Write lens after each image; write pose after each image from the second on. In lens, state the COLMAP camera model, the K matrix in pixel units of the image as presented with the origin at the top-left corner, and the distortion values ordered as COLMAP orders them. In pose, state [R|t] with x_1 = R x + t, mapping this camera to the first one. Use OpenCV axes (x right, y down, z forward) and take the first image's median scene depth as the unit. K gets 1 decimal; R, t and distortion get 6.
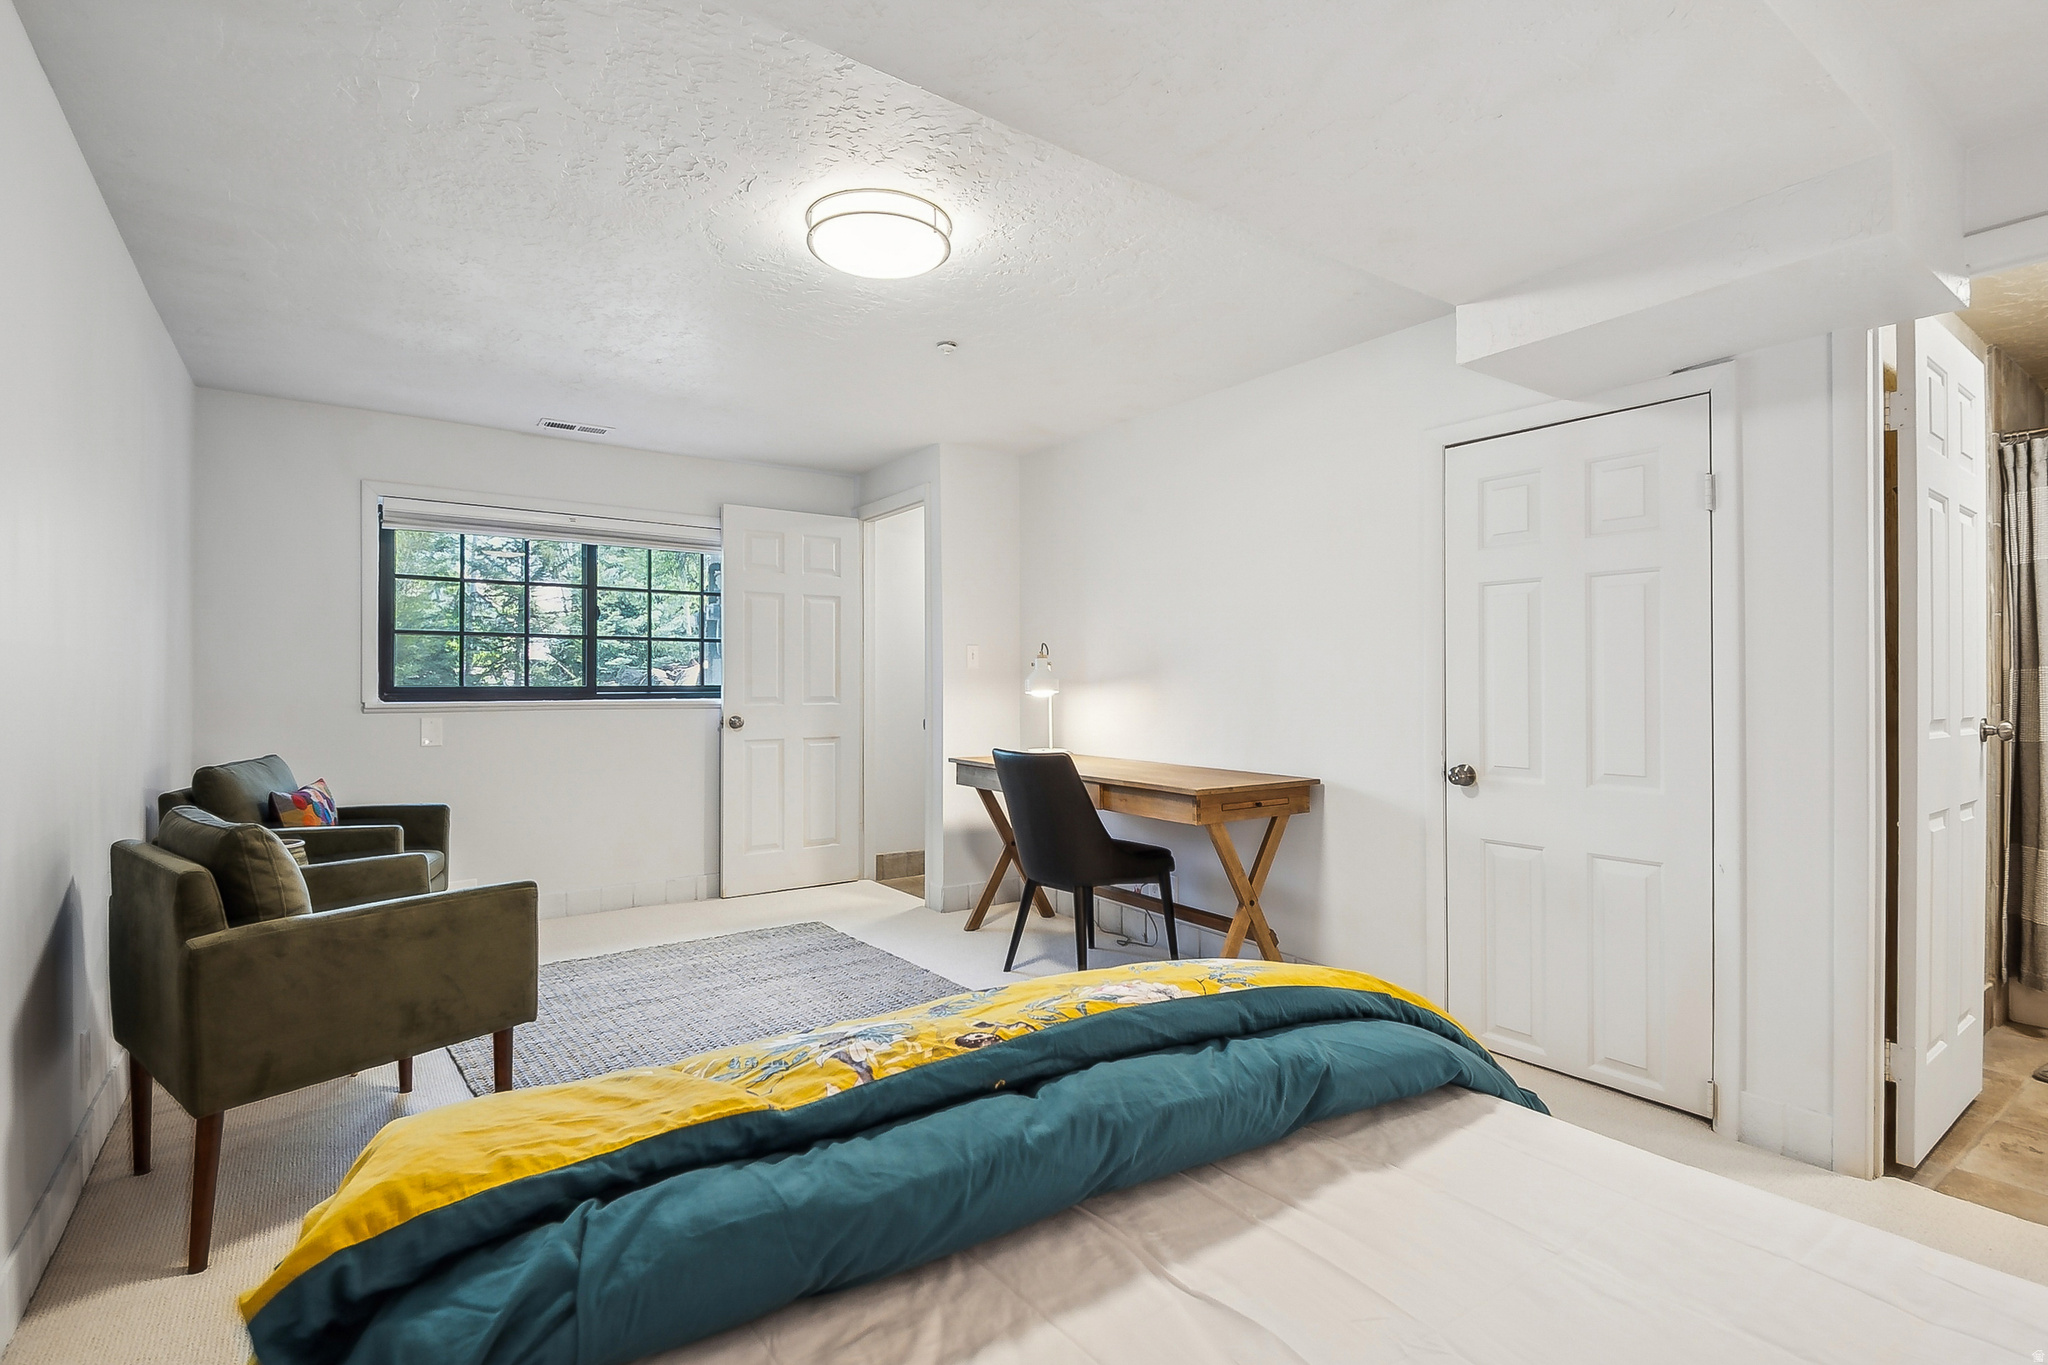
lens RADIAL K [[948.6, 0, 1013.0], [0, 948.6, 679.1], [0, 0, 1]] dist [0.022382, -0.004434]
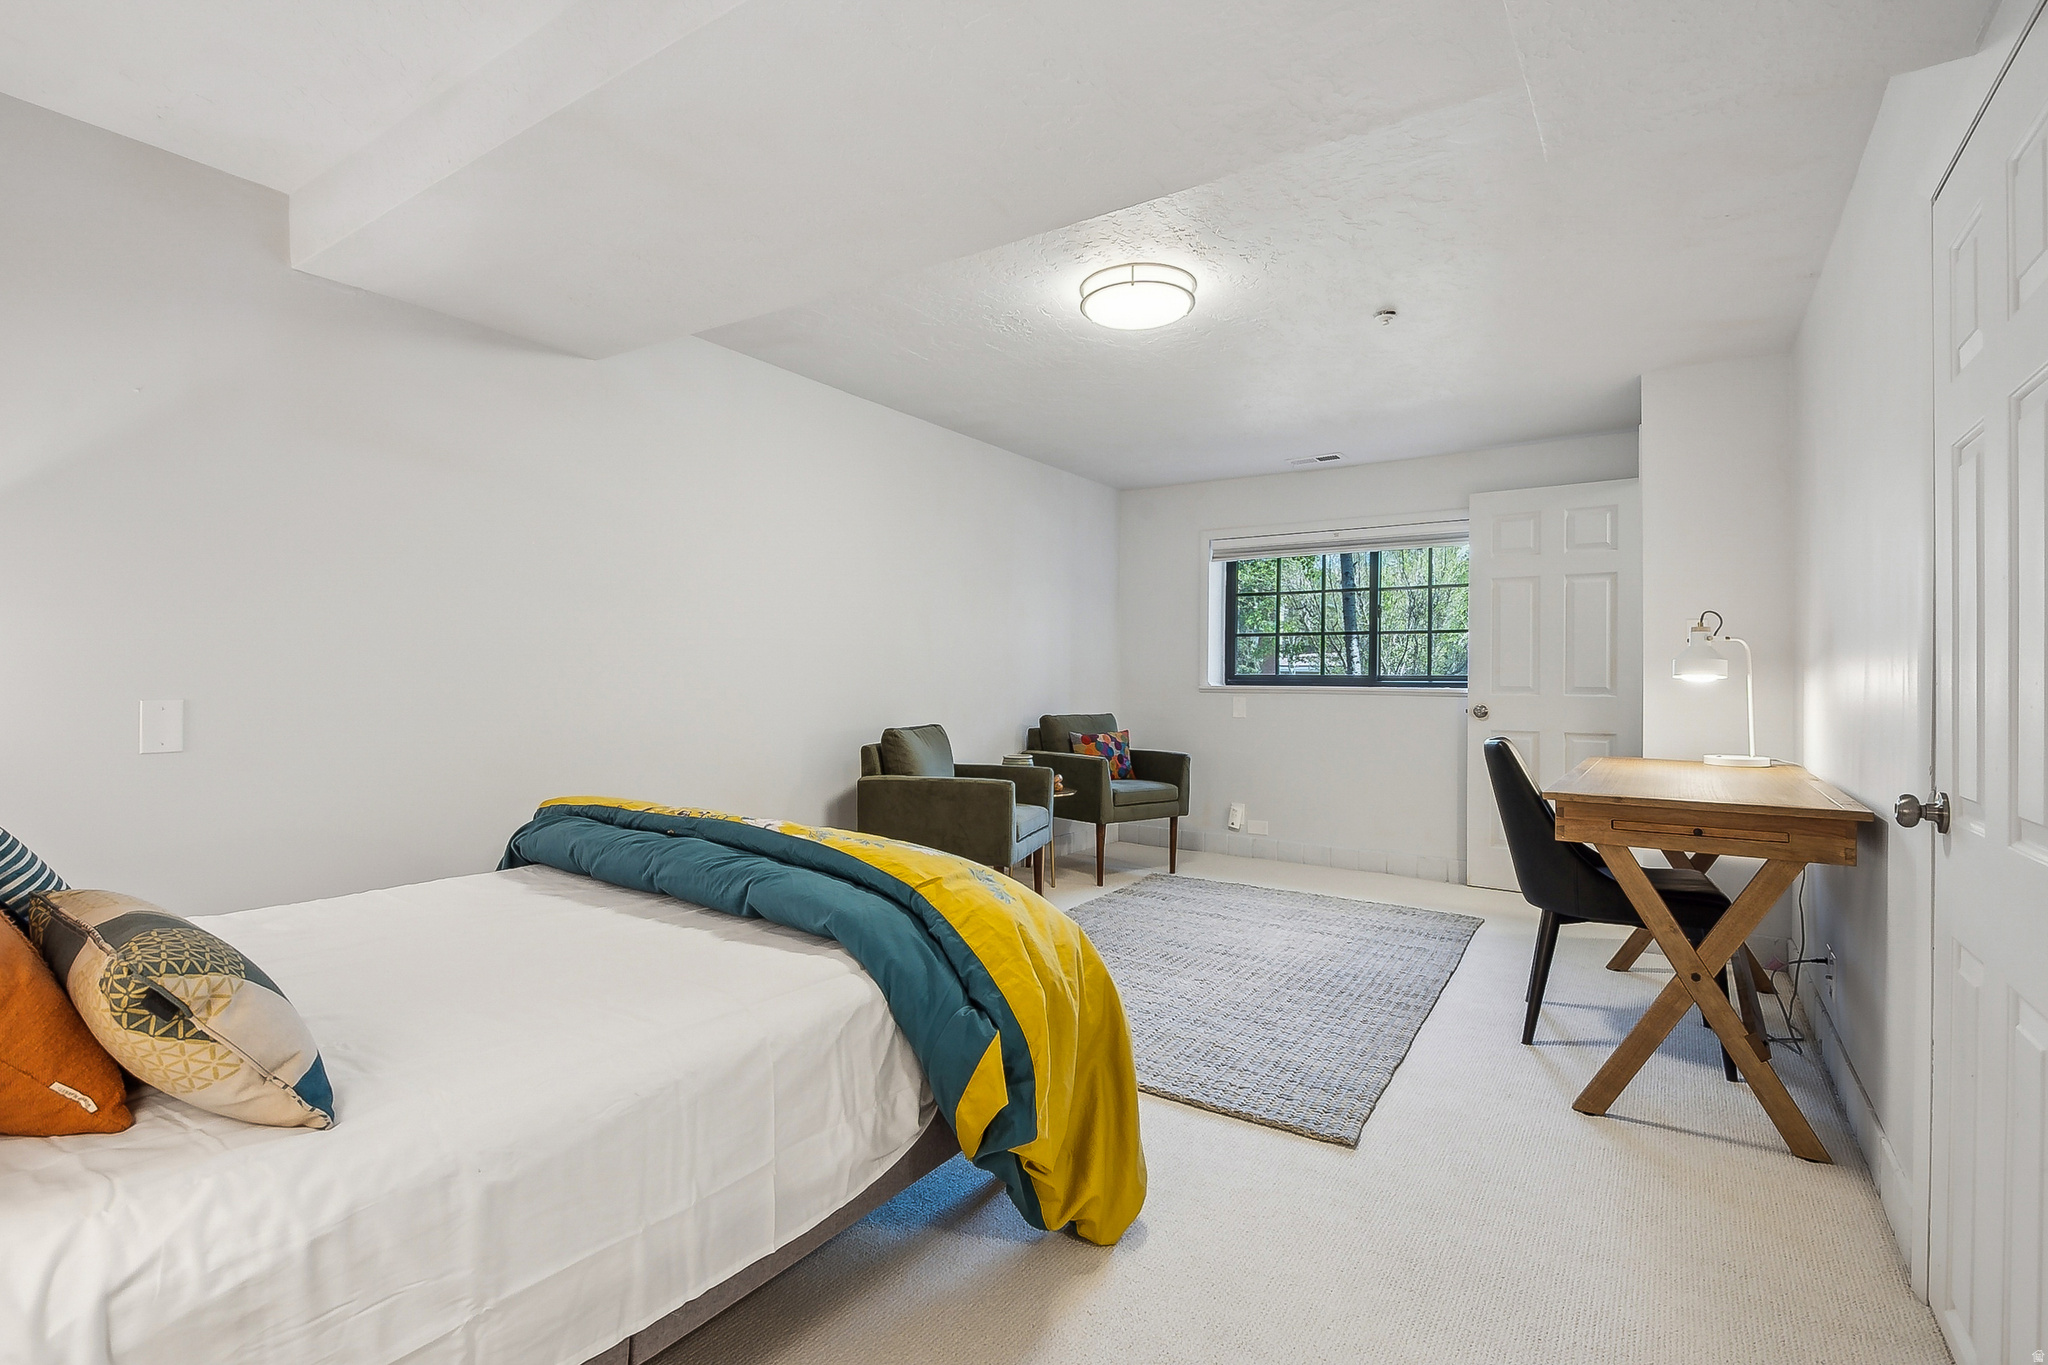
lens RADIAL K [[948.6, 0, 1011.0], [0, 948.6, 681.3], [0, 0, 1]] dist [0.022382, -0.004434]
pose [[0.339947, 0.002949, -0.940440, 0.509083], [-0.005173, 0.999986, 0.001266, 0.016042], [0.940430, 0.004435, 0.339957, 0.214557]]
